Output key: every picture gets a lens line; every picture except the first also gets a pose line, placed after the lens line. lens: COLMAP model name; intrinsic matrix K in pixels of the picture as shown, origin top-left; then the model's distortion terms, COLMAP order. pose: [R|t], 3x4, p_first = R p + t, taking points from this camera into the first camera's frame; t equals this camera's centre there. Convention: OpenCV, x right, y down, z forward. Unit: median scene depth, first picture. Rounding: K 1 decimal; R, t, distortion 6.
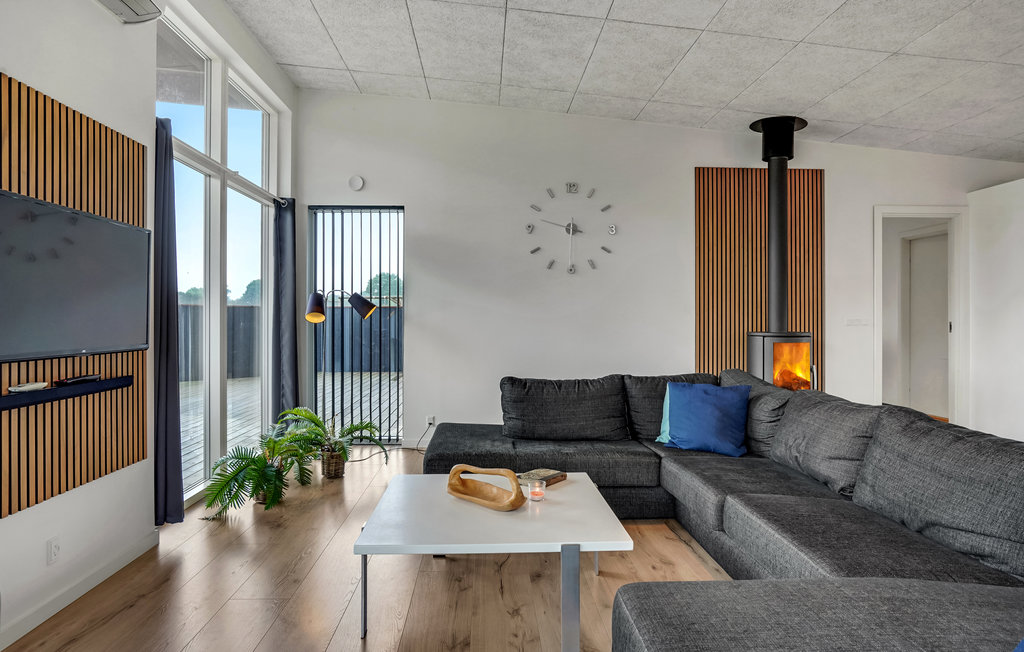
lens RADIAL K [[577.6, 0, 494.8], [0, 577.6, 319.8], [0, 0, 1]] dist [-0.019658, 0.009774]
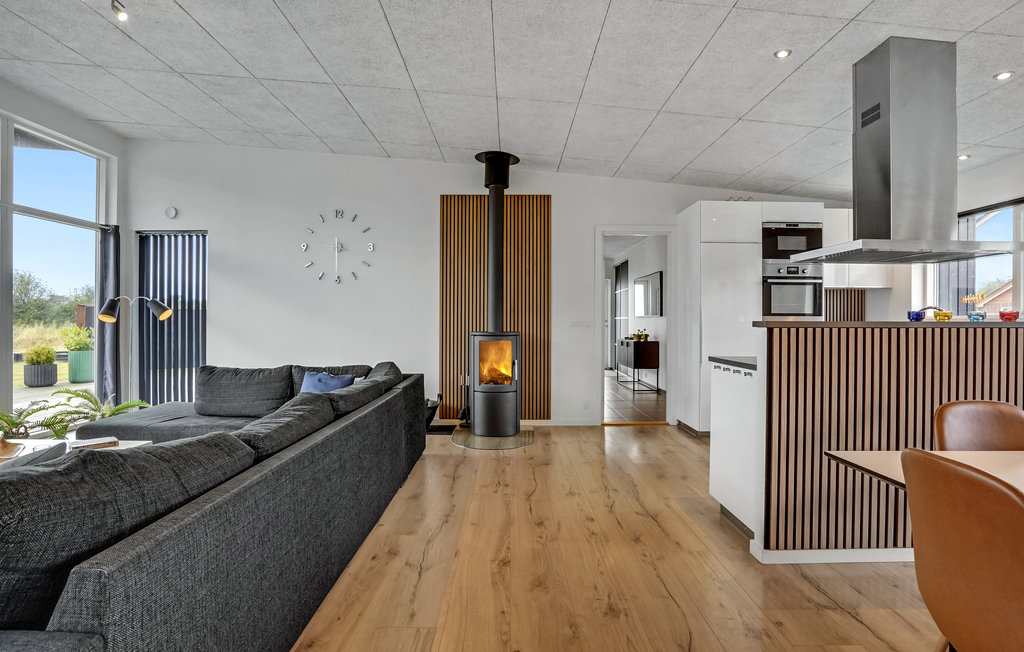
lens RADIAL K [[478.3, 0, 495.7], [0, 478.3, 324.9], [0, 0, 1]] dist [-0.034793, 0.005547]
pose [[0.998046, 0.005401, -0.062256, 0.551010], [-0.005013, 0.999967, 0.006387, -0.000229], [0.062288, -0.006062, 0.998040, 0.010924]]
